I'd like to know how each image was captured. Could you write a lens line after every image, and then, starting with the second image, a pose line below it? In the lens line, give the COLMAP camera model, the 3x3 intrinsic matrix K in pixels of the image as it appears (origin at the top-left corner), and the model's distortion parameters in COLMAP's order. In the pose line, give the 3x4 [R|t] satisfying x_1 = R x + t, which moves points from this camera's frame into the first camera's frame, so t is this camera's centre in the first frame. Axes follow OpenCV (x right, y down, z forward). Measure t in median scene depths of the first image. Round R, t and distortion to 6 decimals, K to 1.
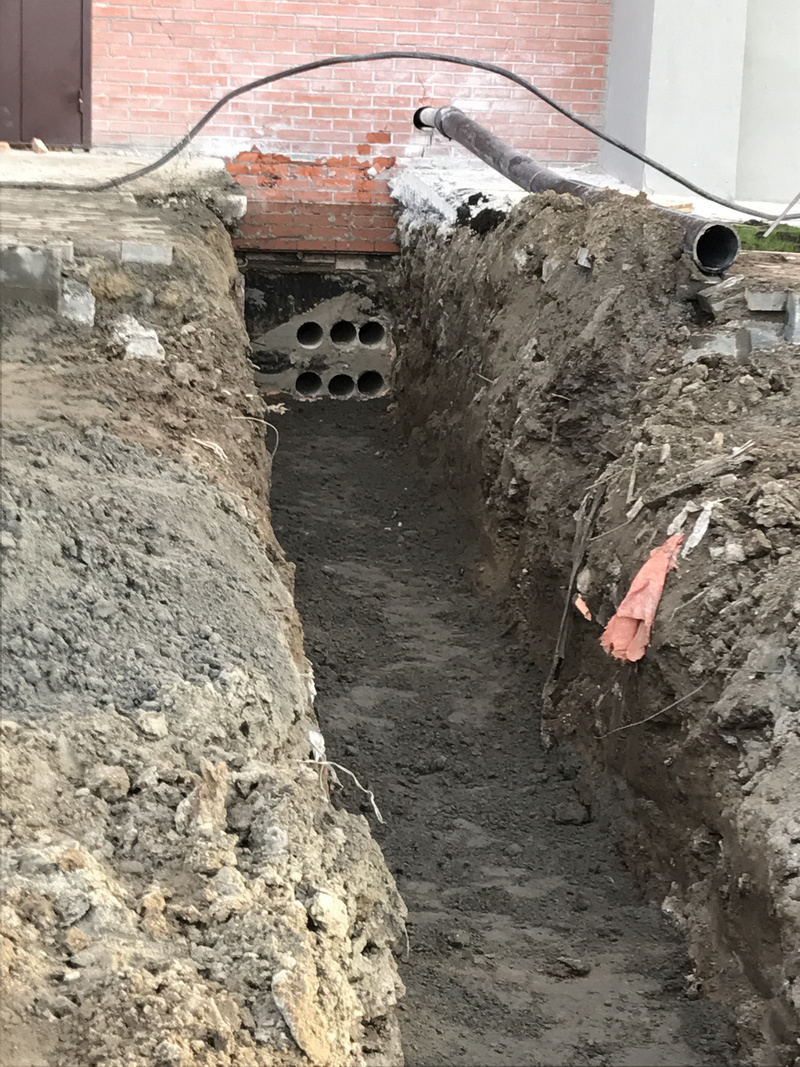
lens RADIAL K [[2329.6, 0, 400.0], [0, 2329.6, 533.5], [0, 0, 1]] dist [0.180983, -0.187981]
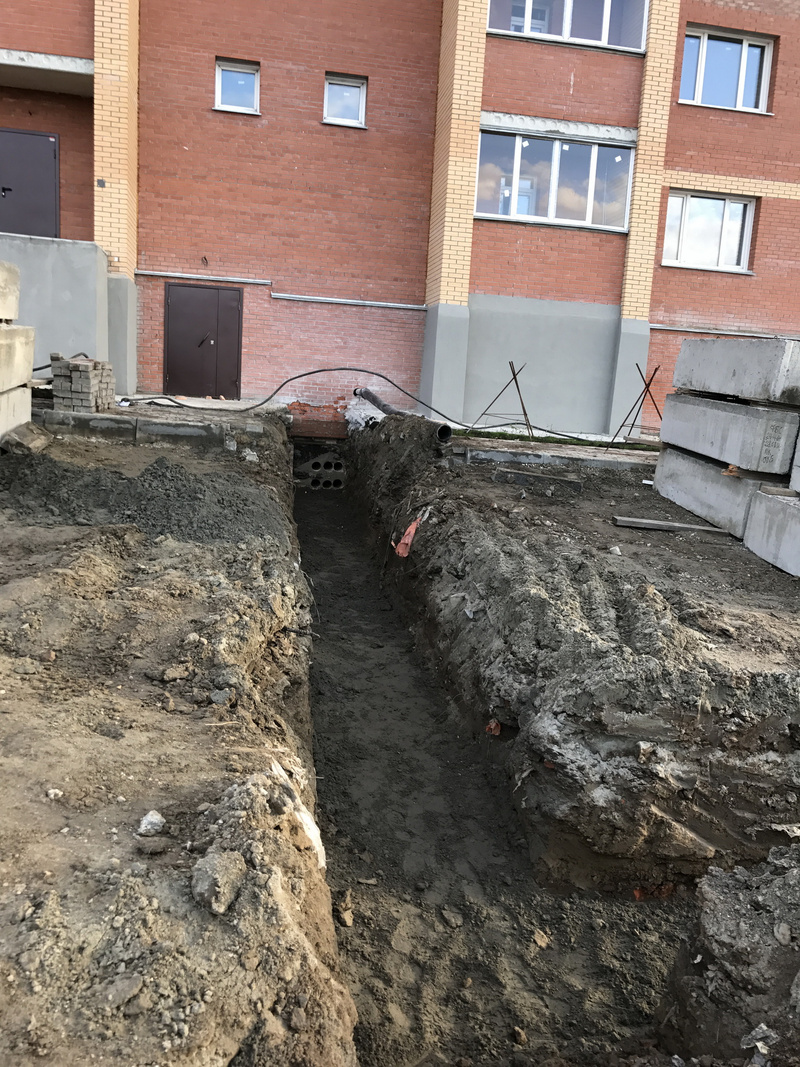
lens RADIAL K [[864.2, 0, 400.0], [0, 864.2, 533.5], [0, 0, 1]] dist [0.118726, 0.000107]
pose [[0.998709, 0.017885, 0.047534, 0.028154], [-0.016814, 0.999598, -0.022828, 0.037611], [-0.047923, 0.021999, 0.998609, -0.124029]]
